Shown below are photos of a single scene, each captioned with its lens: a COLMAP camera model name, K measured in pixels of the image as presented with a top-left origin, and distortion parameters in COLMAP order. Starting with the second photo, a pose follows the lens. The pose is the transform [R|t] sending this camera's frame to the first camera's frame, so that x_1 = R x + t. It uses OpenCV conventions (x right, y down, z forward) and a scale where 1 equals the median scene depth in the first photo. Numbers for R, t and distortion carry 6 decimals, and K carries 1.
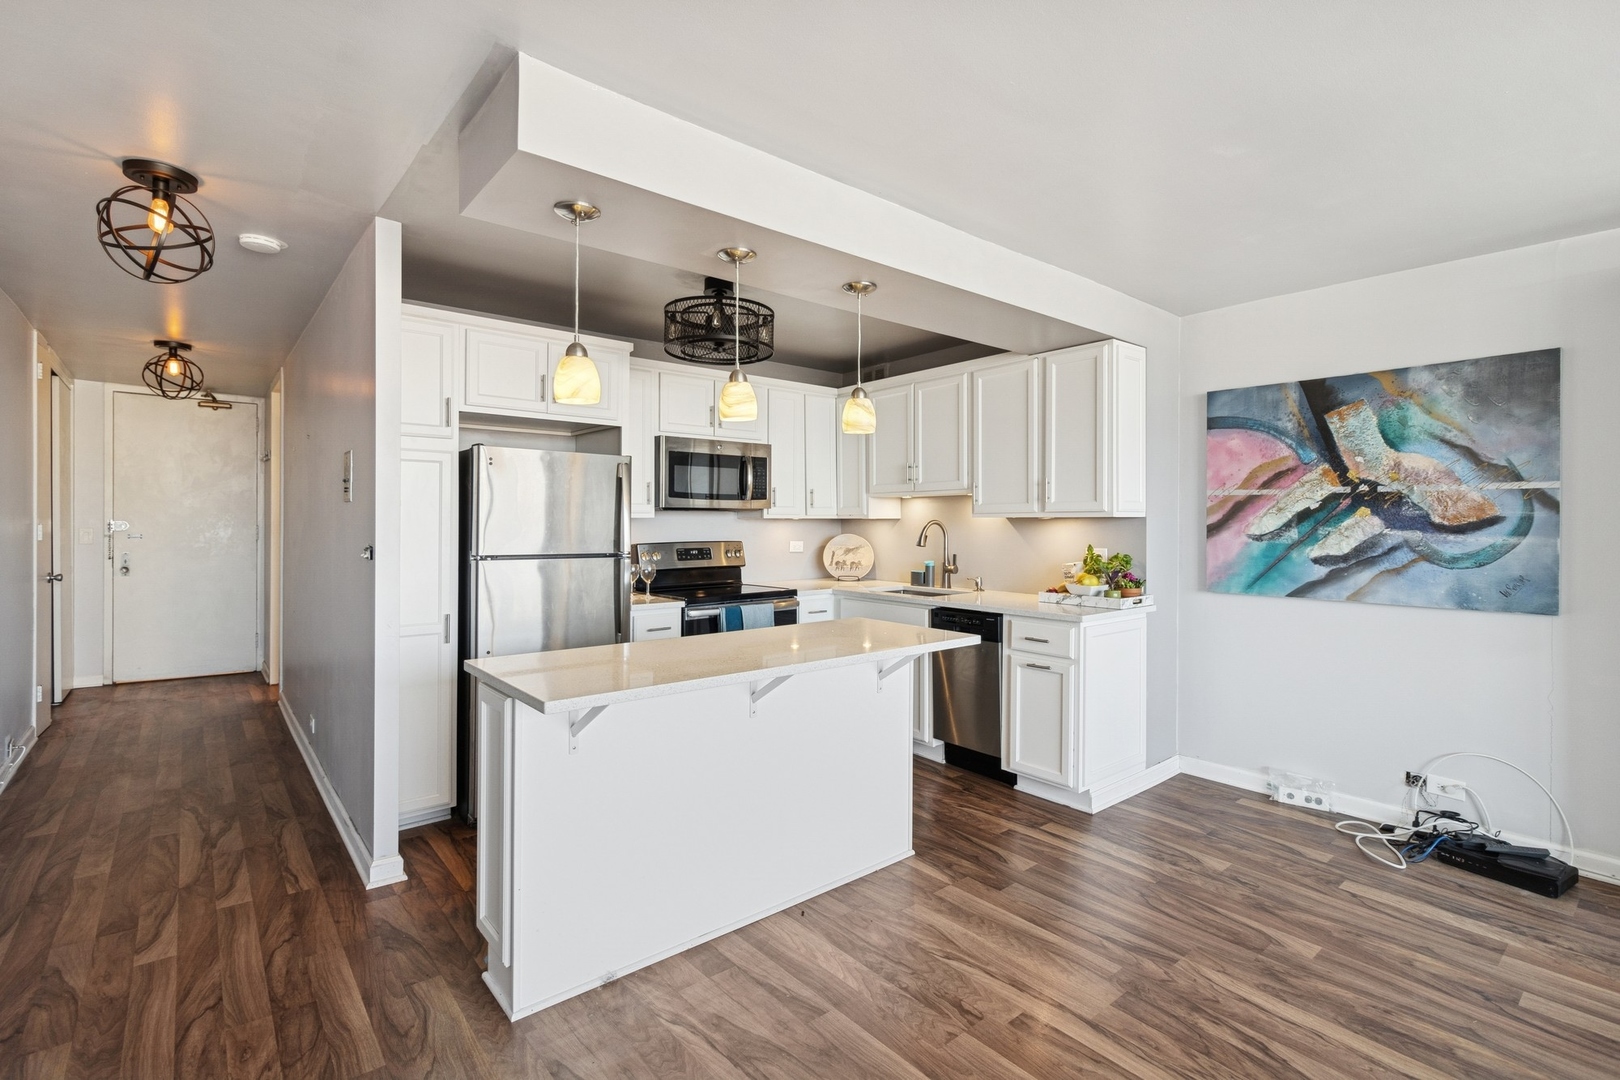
lens RADIAL K [[754.3, 0, 808.5], [0, 754.3, 514.4], [0, 0, 1]] dist [0.000942, 0.000272]
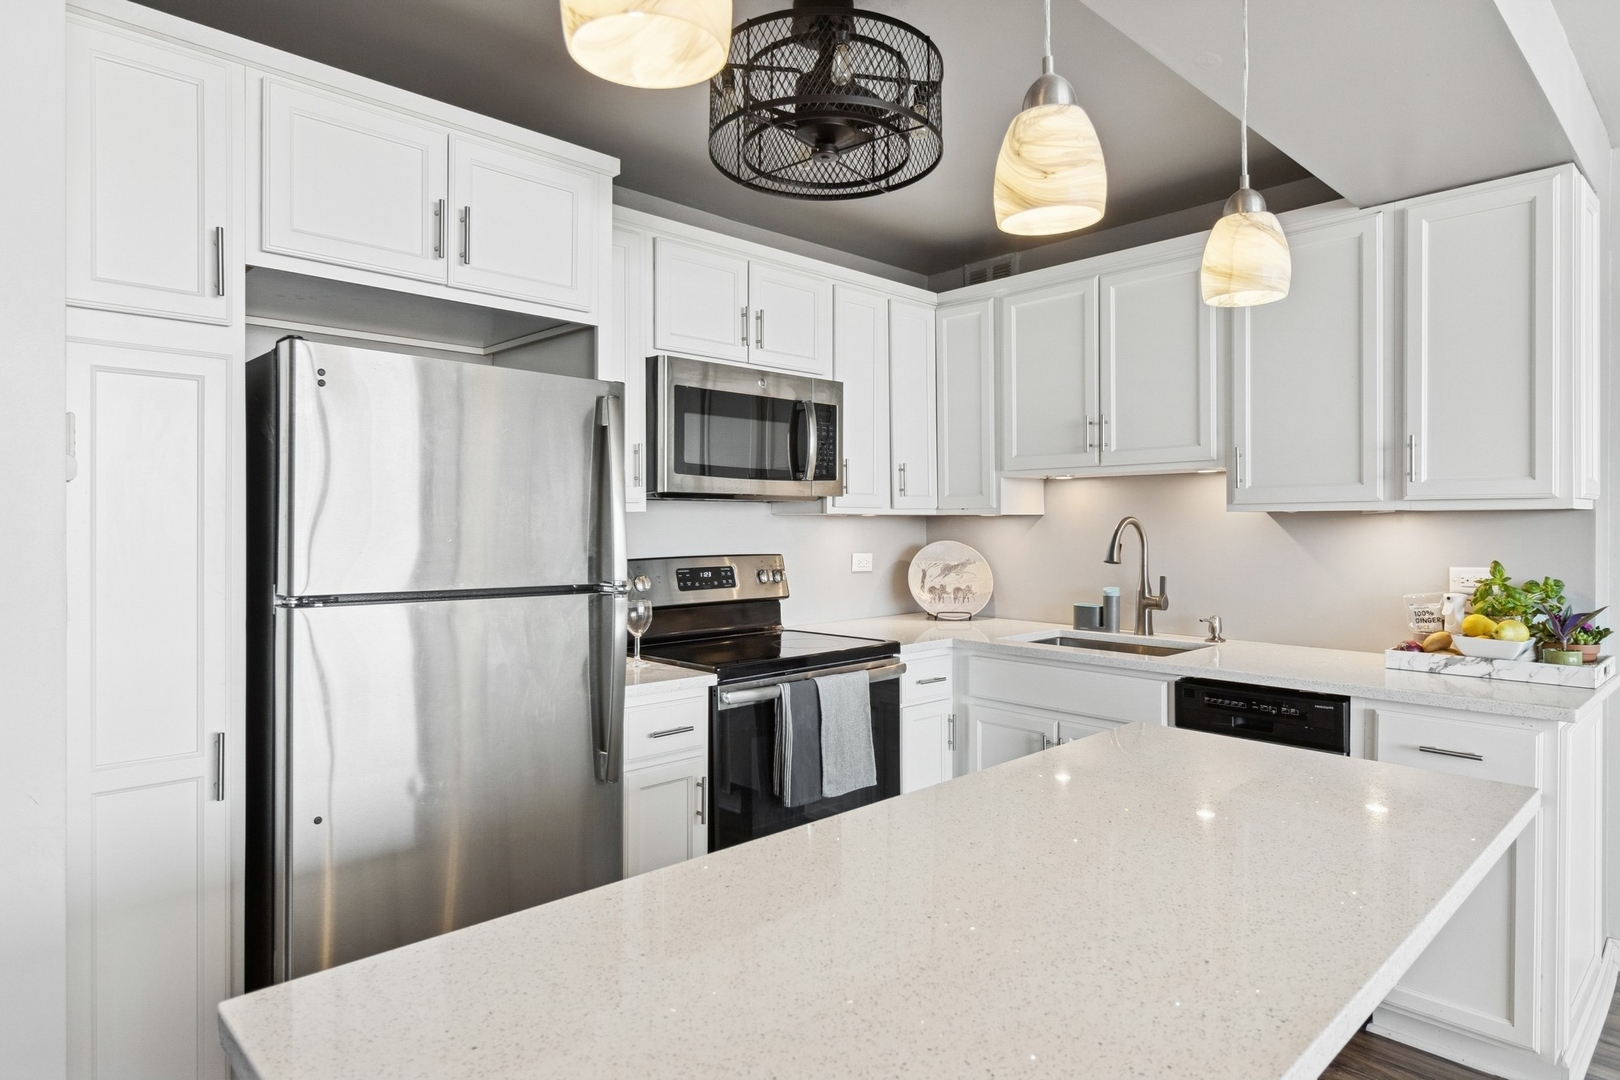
lens RADIAL K [[932.6, 0, 805.9], [0, 932.6, 523.6], [0, 0, 1]] dist [-0.006378, -0.000425]
pose [[0.997654, -0.001151, 0.068451, -0.161708], [0.000417, 0.999942, 0.010747, 0.006516], [-0.068459, -0.010693, 0.997597, 0.401301]]
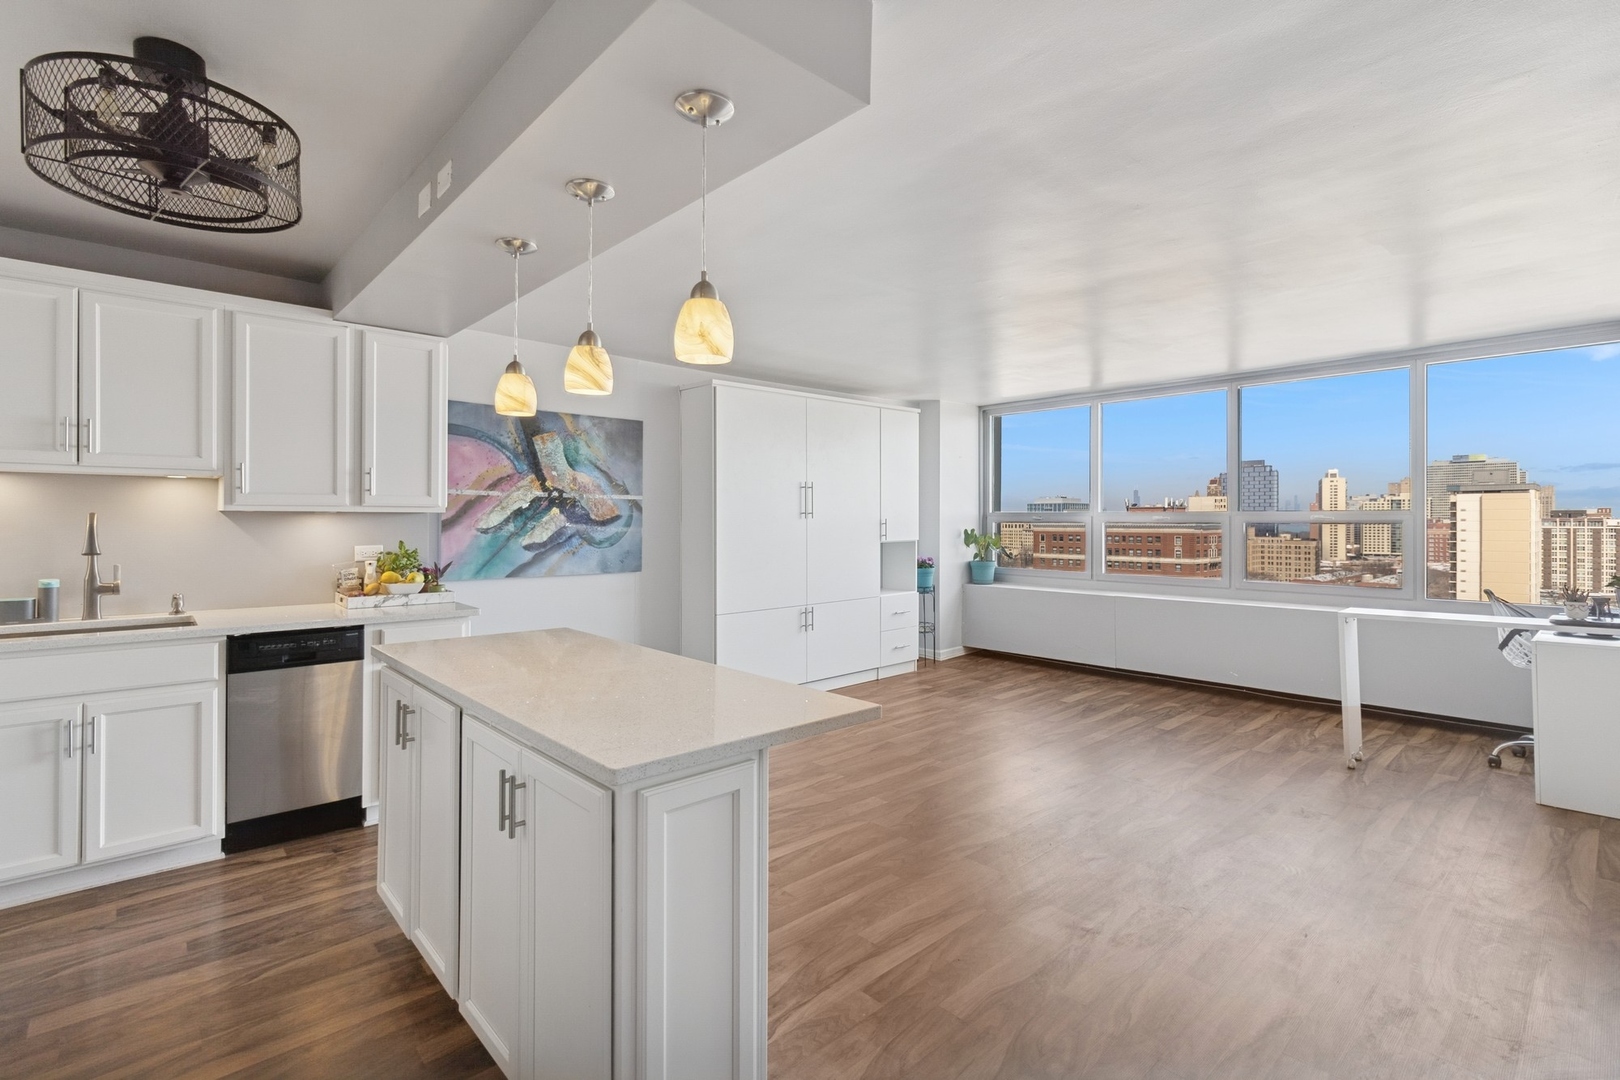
lens RADIAL K [[754.3, 0, 816.2], [0, 754.3, 511.5], [0, 0, 1]] dist [0.000942, 0.000272]
pose [[-0.064440, 0.012051, 0.997849, -0.641589], [-0.014180, 0.999815, -0.012991, 0.008332], [-0.997821, -0.014986, -0.064257, 0.563063]]
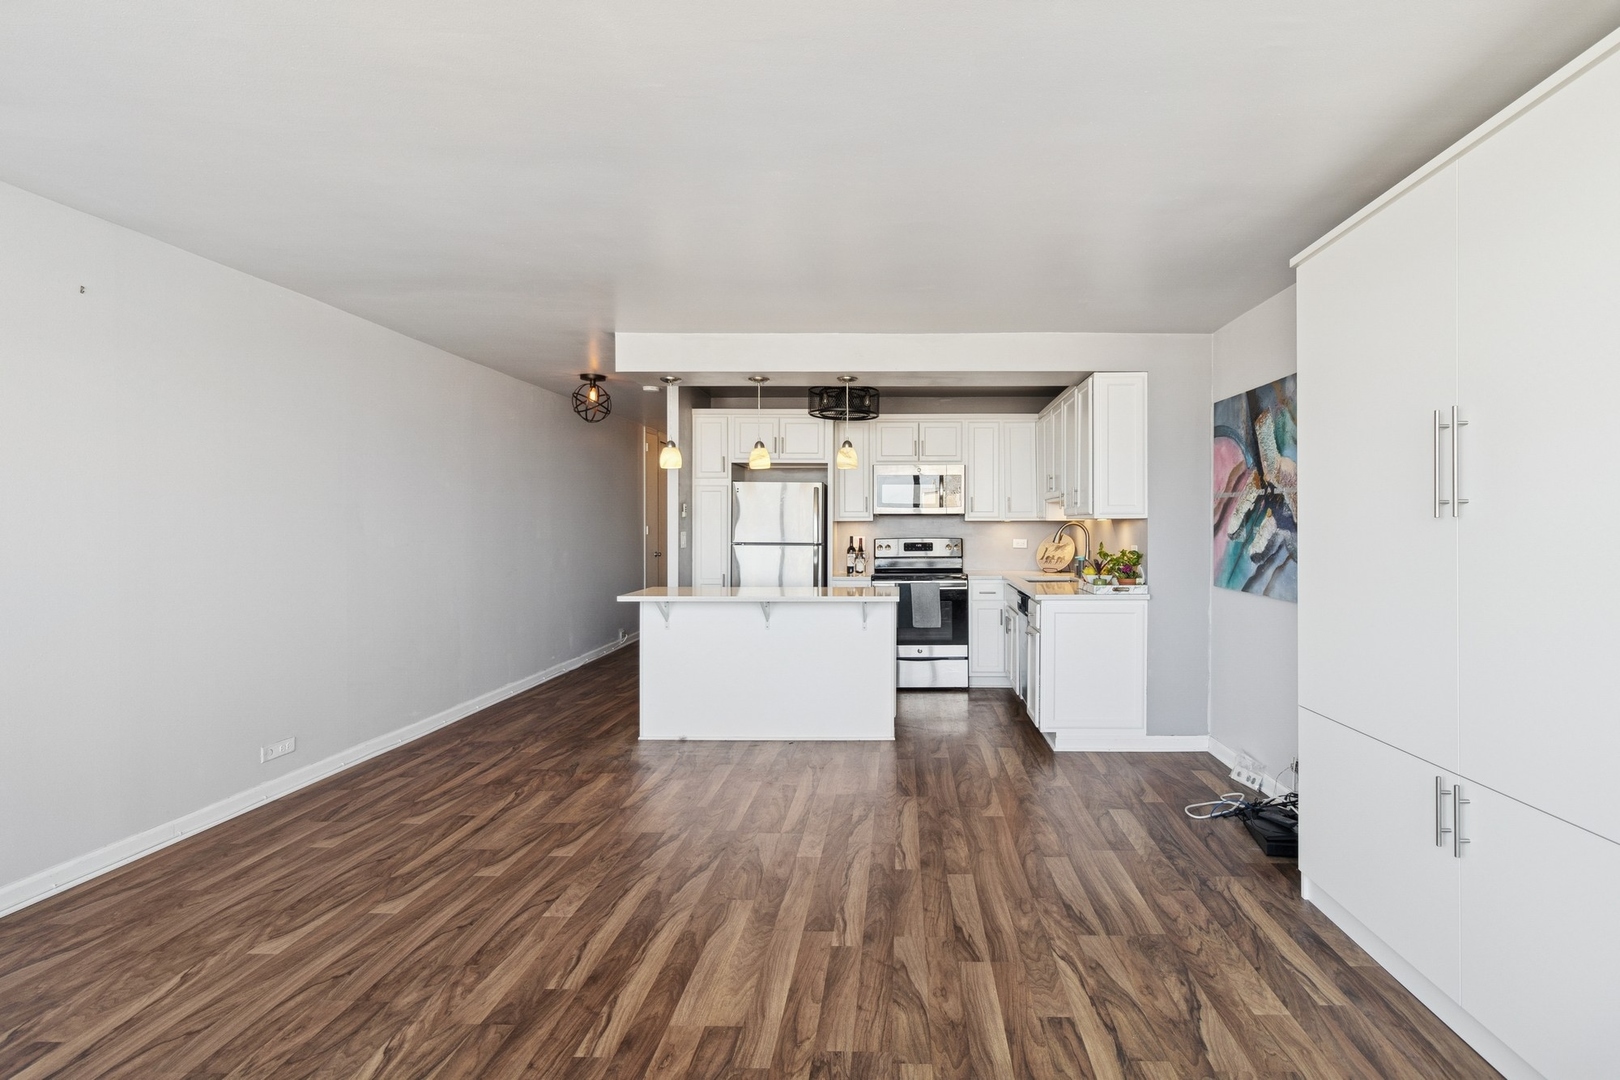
lens RADIAL K [[796.3, 0, 892.9], [0, 796.3, 506.0], [0, 0, 1]] dist [-0.002120, 0.005242]
pose [[0.766182, -0.016875, -0.642402, 0.978007], [0.008383, 0.999833, -0.016266, 0.000881], [0.642569, 0.007077, 0.766195, -0.201236]]
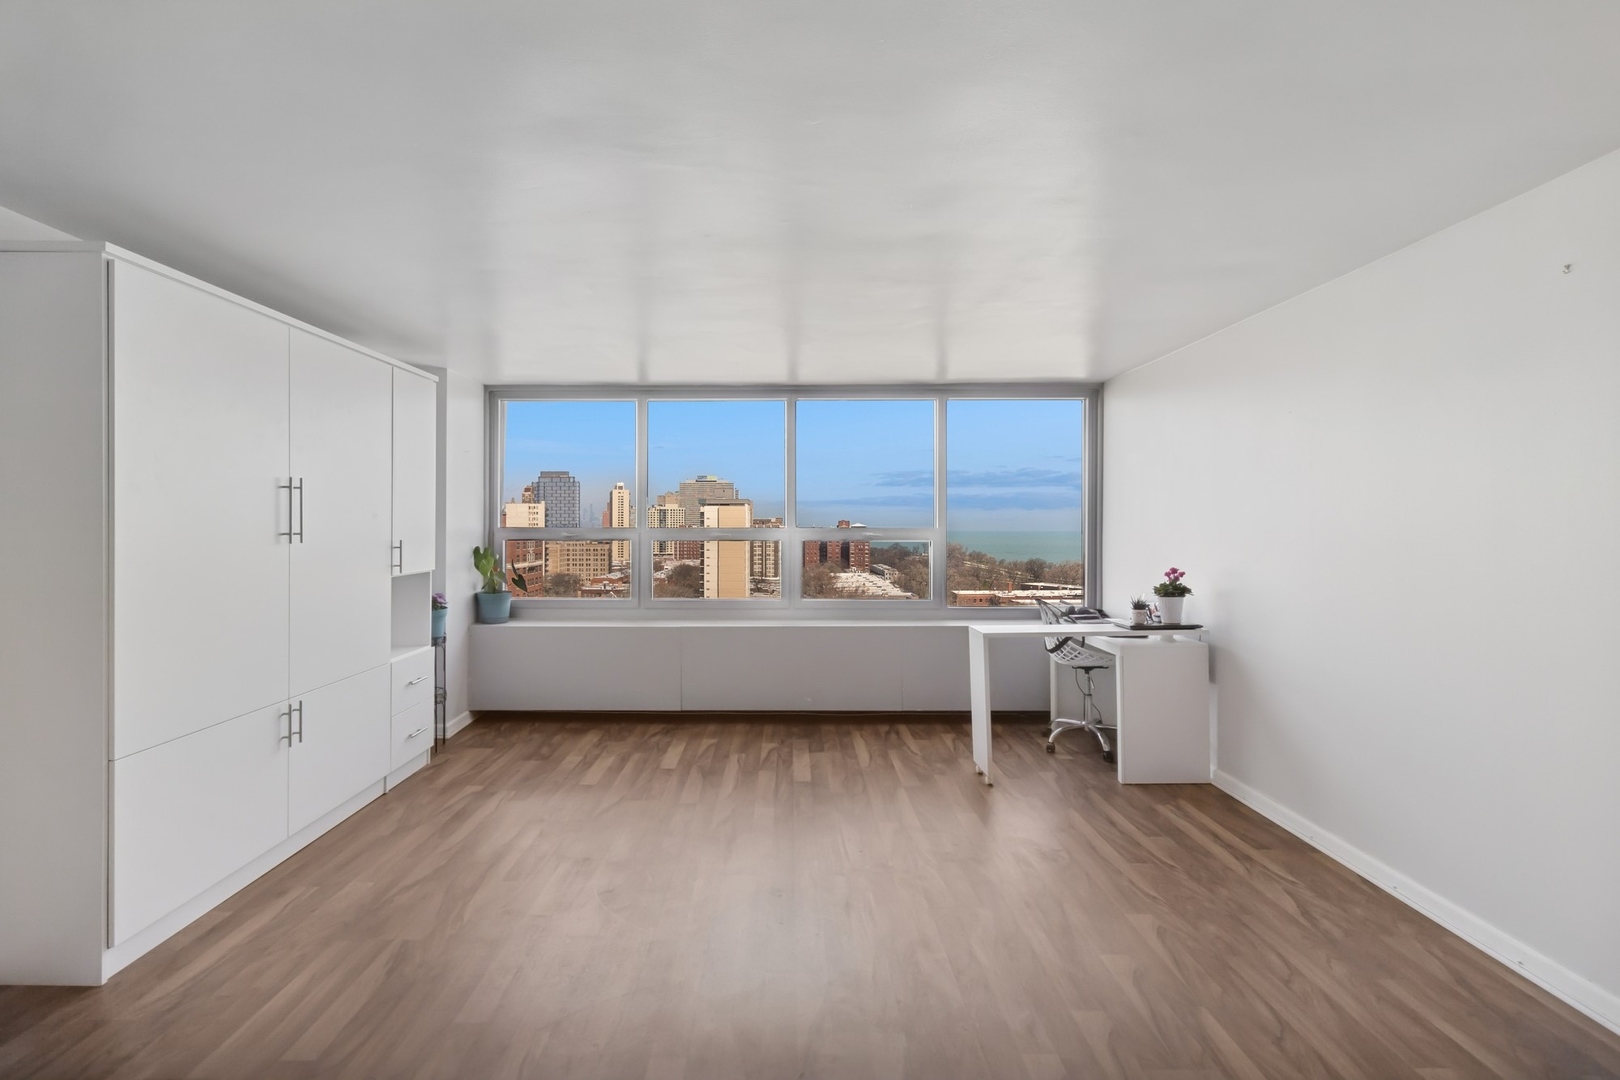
lens RADIAL K [[754.3, 0, 772.9], [0, 754.3, 529.0], [0, 0, 1]] dist [0.000942, 0.000272]
pose [[-0.760462, -0.002235, 0.649379, -0.072858], [-0.009651, 0.999923, -0.007860, -0.012146], [-0.649311, -0.012244, -0.760424, 0.782348]]
